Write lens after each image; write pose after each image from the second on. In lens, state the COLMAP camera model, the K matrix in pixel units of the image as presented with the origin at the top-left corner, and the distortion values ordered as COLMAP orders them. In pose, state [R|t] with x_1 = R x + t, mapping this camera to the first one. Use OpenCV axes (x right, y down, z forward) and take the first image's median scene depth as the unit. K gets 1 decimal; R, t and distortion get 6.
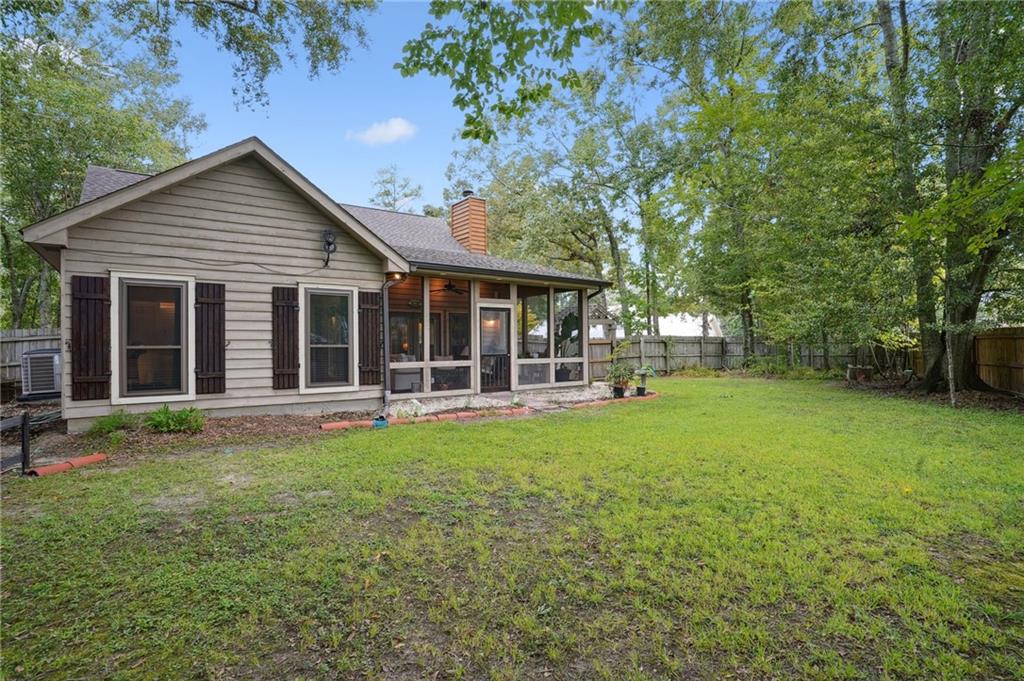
lens RADIAL K [[516.8, 0, 521.9], [0, 516.8, 341.6], [0, 0, 1]] dist [-0.019158, 0.004618]
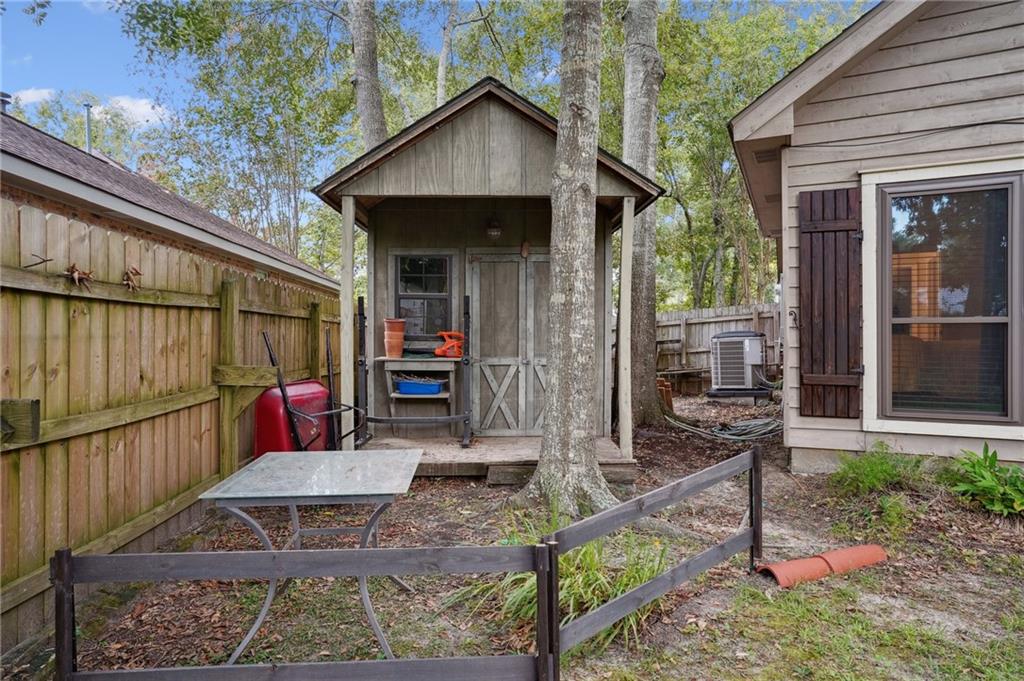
lens RADIAL K [[614.7, 0, 514.5], [0, 614.7, 335.5], [0, 0, 1]] dist [-0.012351, 0.001519]
pose [[0.490033, 0.002562, -0.871700, -0.437104], [0.004340, 0.999976, 0.005379, 0.021830], [0.871693, -0.006419, 0.490010, 0.387714]]
